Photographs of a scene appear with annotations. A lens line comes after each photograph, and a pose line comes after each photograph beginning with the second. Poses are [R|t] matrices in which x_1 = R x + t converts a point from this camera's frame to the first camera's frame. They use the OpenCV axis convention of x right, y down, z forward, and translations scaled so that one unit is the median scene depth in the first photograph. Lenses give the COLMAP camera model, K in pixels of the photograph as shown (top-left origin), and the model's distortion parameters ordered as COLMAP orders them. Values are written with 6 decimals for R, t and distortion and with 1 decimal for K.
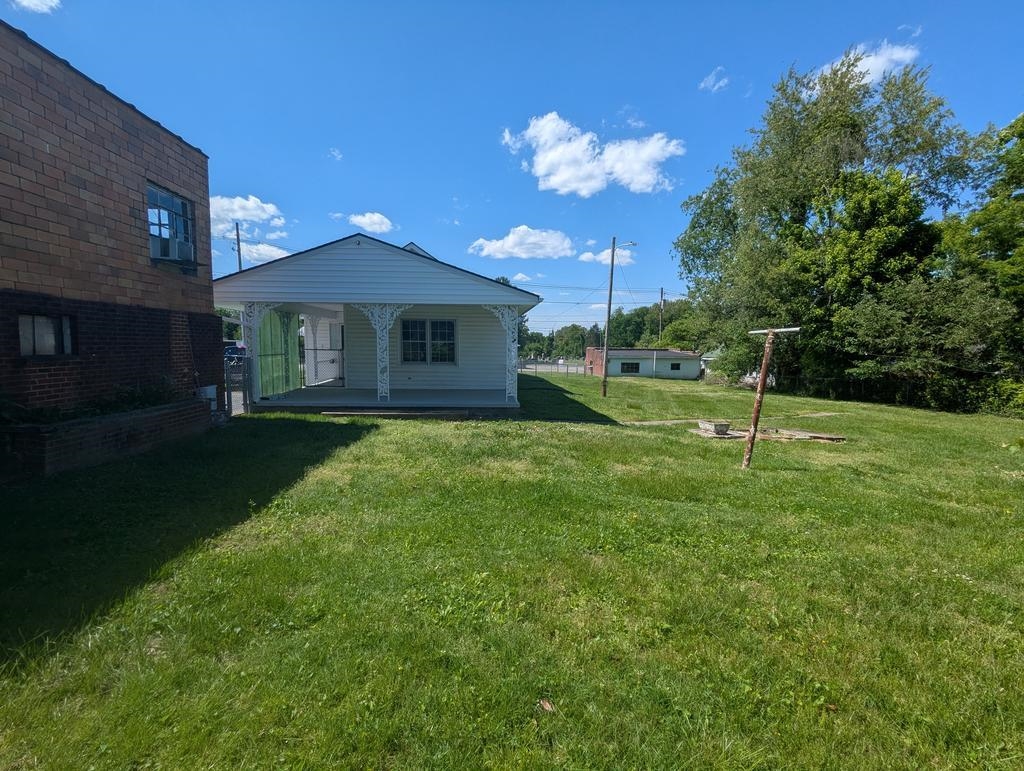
lens RADIAL K [[481.2, 0, 510.7], [0, 481.2, 387.4], [0, 0, 1]] dist [0.004813, 0.000494]
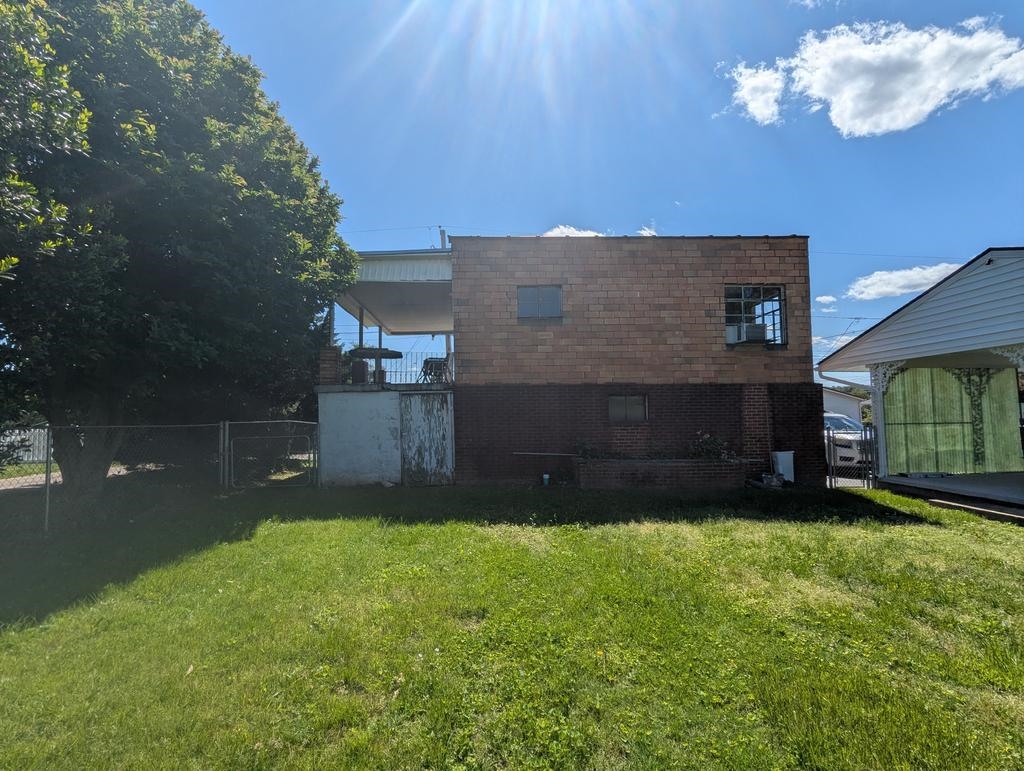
lens RADIAL K [[481.2, 0, 512.6], [0, 481.2, 390.7], [0, 0, 1]] dist [0.004813, 0.000494]
pose [[0.017891, -0.088736, -0.995894, 0.515642], [-0.074343, 0.993179, -0.089830, 0.005422], [0.997072, 0.075645, 0.011172, 0.481149]]
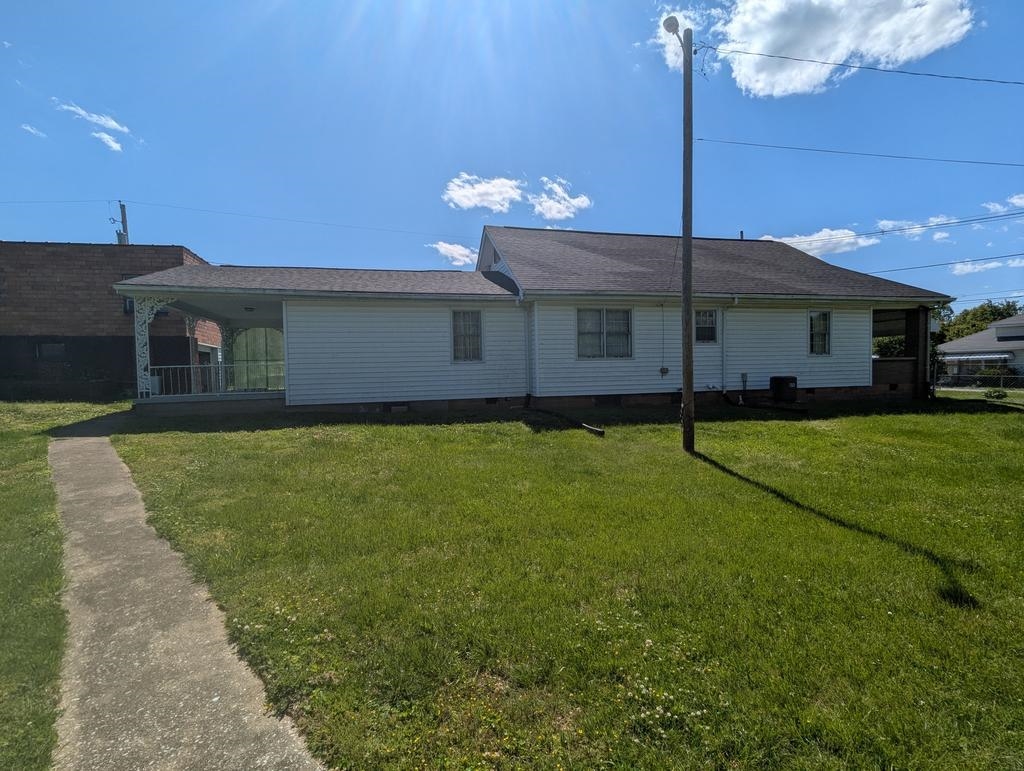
lens RADIAL K [[481.2, 0, 510.1], [0, 481.2, 388.6], [0, 0, 1]] dist [0.004813, 0.000494]
pose [[0.164571, 0.012588, -0.986285, 1.682490], [-0.066622, 0.997777, 0.001618, -0.059443], [0.984113, 0.065442, 0.165044, 2.487066]]
